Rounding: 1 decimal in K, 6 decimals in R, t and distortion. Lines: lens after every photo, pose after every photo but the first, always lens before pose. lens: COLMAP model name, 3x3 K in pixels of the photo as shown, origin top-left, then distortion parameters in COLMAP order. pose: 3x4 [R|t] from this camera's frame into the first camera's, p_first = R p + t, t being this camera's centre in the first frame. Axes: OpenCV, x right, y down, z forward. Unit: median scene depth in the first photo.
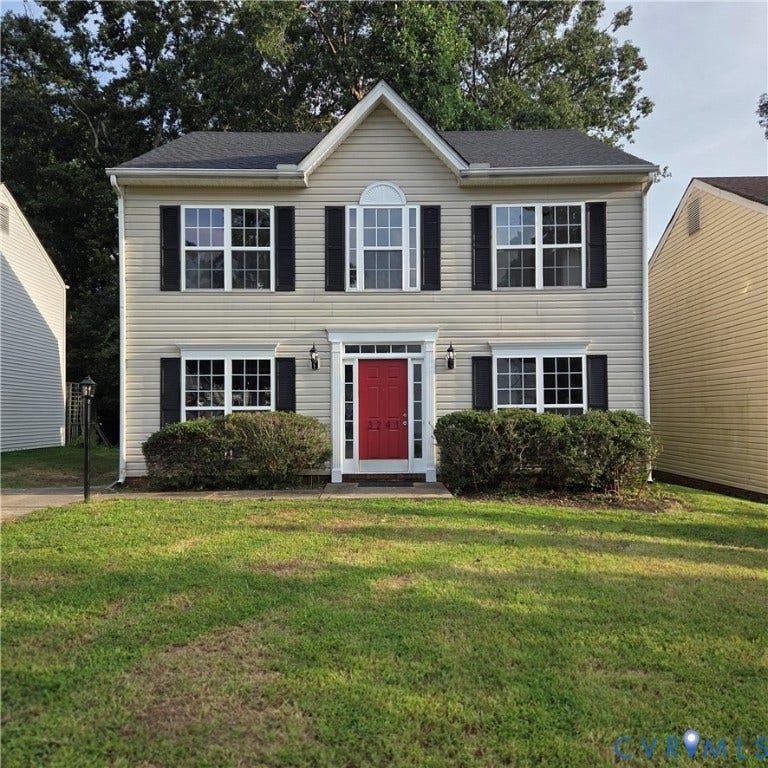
lens RADIAL K [[488.9, 0, 384.0], [0, 488.9, 391.4], [0, 0, 1]] dist [0.046542, -0.000480]
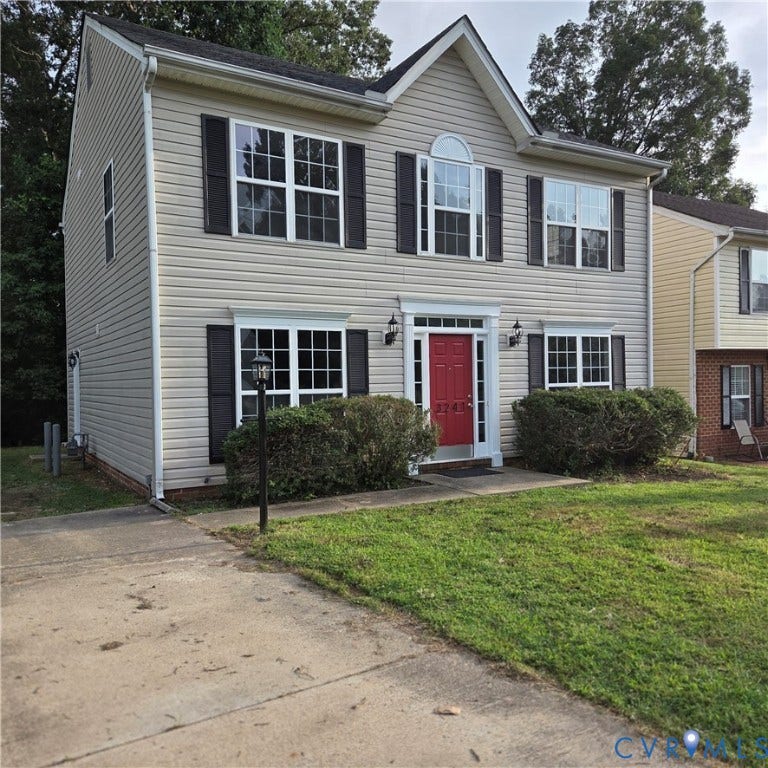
lens RADIAL K [[675.6, 0, 379.9], [0, 675.6, 391.3], [0, 0, 1]] dist [0.060263, -0.010756]
pose [[0.859716, -0.017047, 0.510488, -0.748291], [0.003979, 0.999636, 0.026680, 0.004747], [-0.510757, -0.020906, 0.859471, 0.001297]]
